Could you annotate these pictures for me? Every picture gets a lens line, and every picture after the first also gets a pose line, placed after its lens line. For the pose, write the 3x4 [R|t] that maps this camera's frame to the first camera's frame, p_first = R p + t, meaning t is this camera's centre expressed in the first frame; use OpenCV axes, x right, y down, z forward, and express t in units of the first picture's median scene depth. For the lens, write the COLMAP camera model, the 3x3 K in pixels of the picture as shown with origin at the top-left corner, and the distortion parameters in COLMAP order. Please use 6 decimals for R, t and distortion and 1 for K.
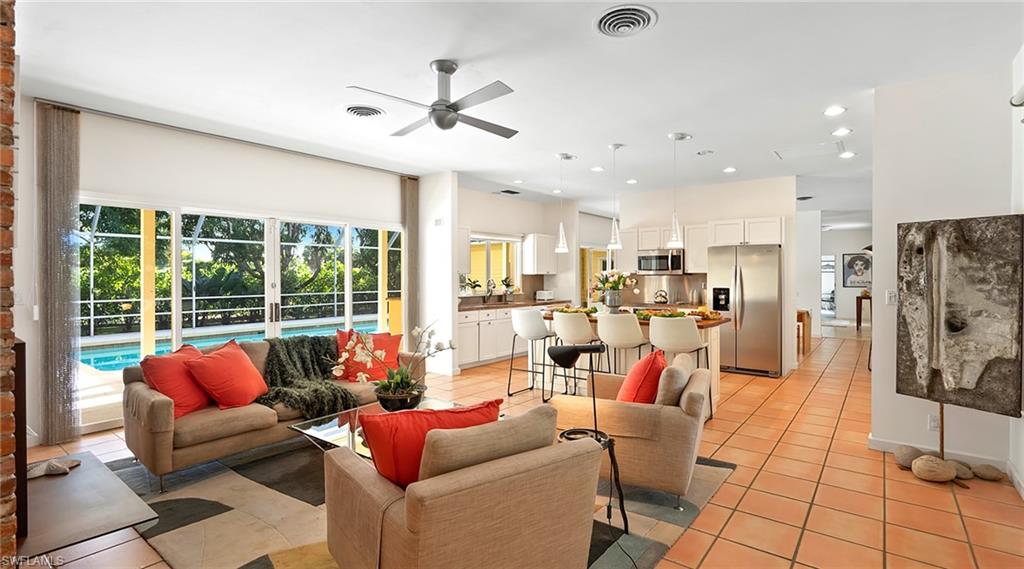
lens RADIAL K [[523.8, 0, 469.9], [0, 523.8, 276.3], [0, 0, 1]] dist [0.008020, 0.001820]
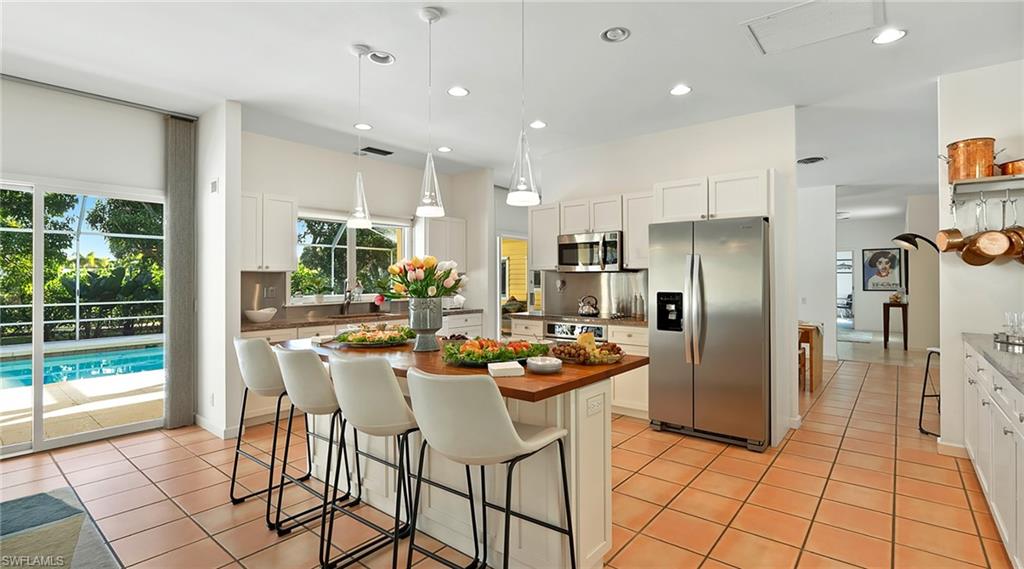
lens RADIAL K [[474.3, 0, 509.4], [0, 474.3, 278.1], [0, 0, 1]] dist [0.016823, -0.000318]
pose [[0.999974, -0.000582, -0.007129, 0.262226], [0.000550, 0.999990, -0.004437, 0.007062], [0.007132, 0.004433, 0.999965, 0.399392]]
